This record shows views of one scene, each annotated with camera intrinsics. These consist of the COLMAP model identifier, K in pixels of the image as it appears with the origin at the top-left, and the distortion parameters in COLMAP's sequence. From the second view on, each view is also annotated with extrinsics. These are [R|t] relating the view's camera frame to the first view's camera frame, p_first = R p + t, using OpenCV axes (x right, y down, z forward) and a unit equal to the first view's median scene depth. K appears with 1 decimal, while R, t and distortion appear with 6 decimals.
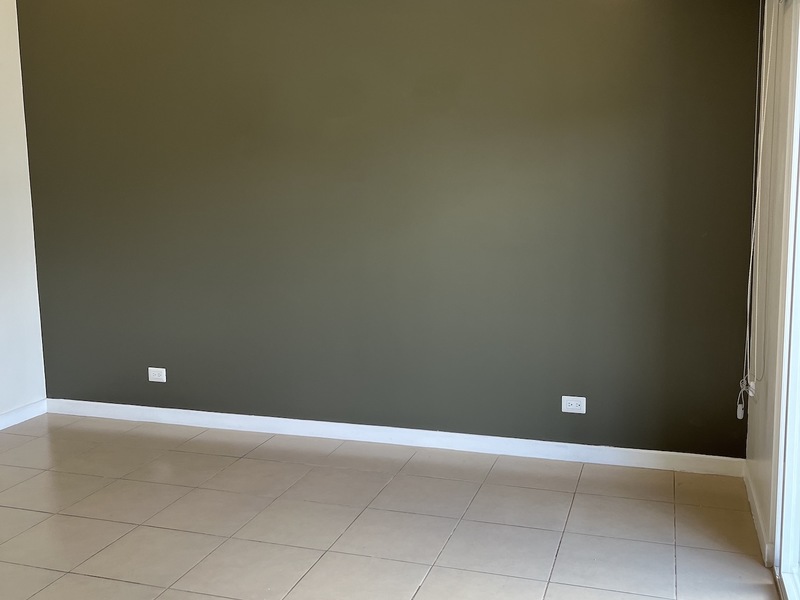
lens RADIAL K [[784.9, 0, 400.0], [0, 784.9, 300.0], [0, 0, 1]] dist [-0.020904, -0.007403]
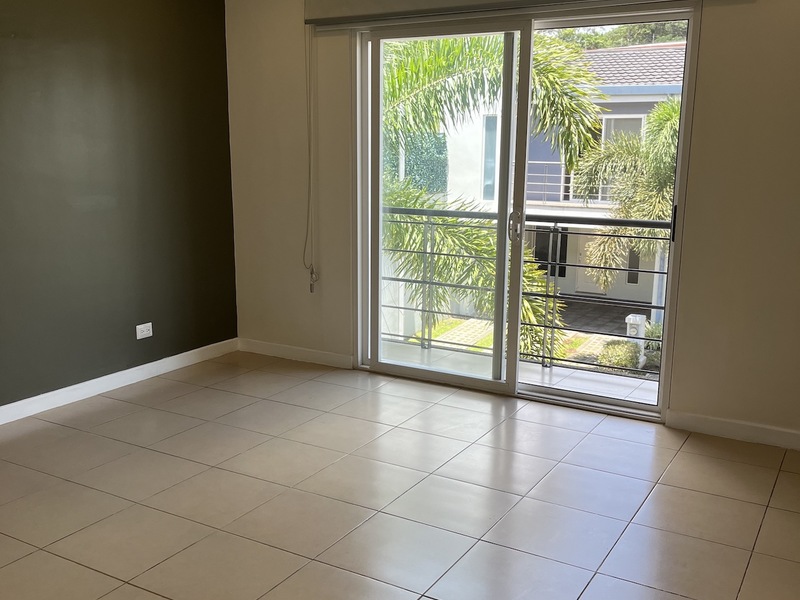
lens RADIAL K [[784.9, 0, 400.0], [0, 784.9, 300.0], [0, 0, 1]] dist [-0.020904, -0.007403]
pose [[0.221654, -0.168606, 0.960438, -0.834225], [0.145649, 0.979614, 0.138359, -0.021196], [-0.964187, 0.109219, 0.241692, 0.329261]]
